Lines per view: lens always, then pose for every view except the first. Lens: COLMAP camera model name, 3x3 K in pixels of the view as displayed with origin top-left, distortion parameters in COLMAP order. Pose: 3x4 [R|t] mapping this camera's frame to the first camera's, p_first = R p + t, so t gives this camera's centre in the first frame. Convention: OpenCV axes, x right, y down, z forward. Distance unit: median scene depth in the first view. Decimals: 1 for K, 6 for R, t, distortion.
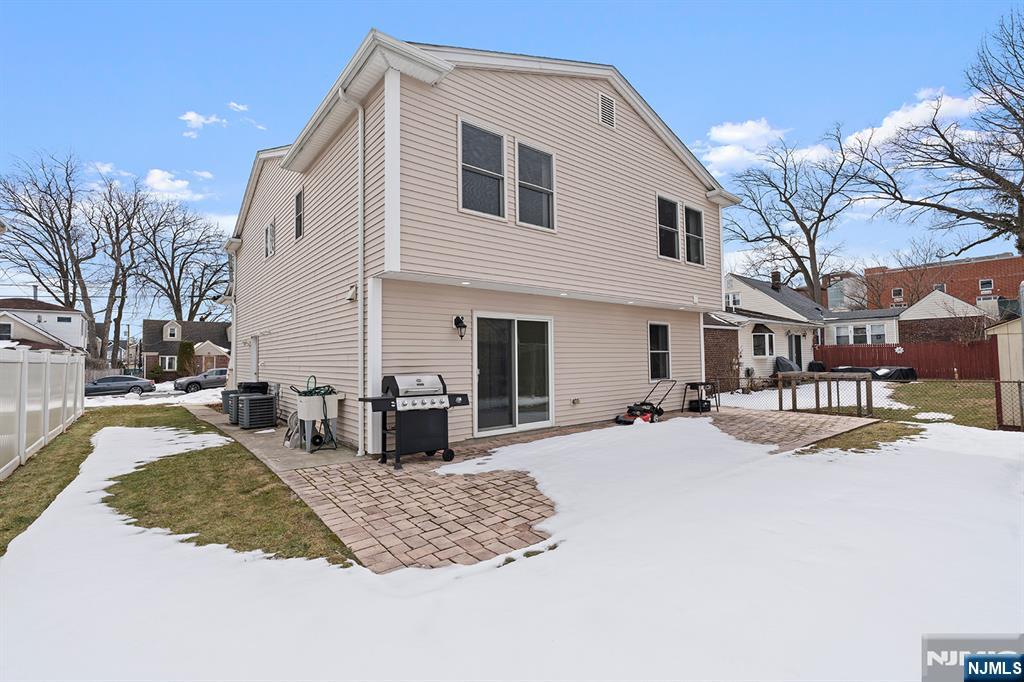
lens RADIAL K [[455.7, 0, 512.0], [0, 455.7, 341.0], [0, 0, 1]] dist [-0.001461, 0.000312]
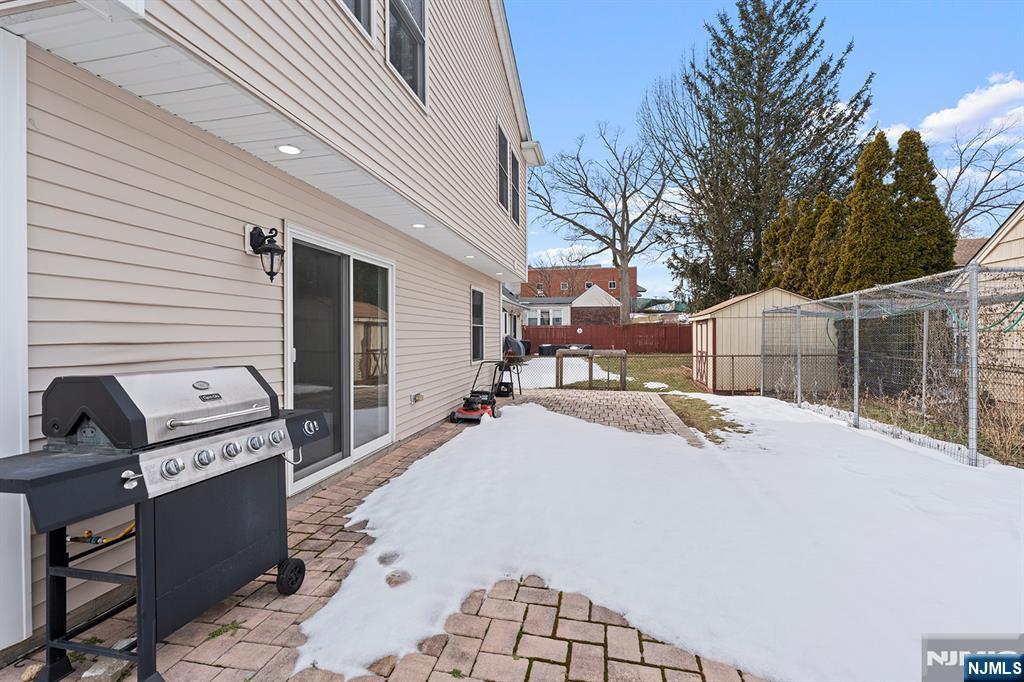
lens RADIAL K [[455.7, 0, 512.0], [0, 455.7, 341.0], [0, 0, 1]] dist [-0.001461, 0.000312]
pose [[0.774442, 0.002843, 0.632638, -0.155210], [-0.033041, 0.998807, 0.035958, 0.022601], [-0.631781, -0.048751, 0.773612, 0.390393]]
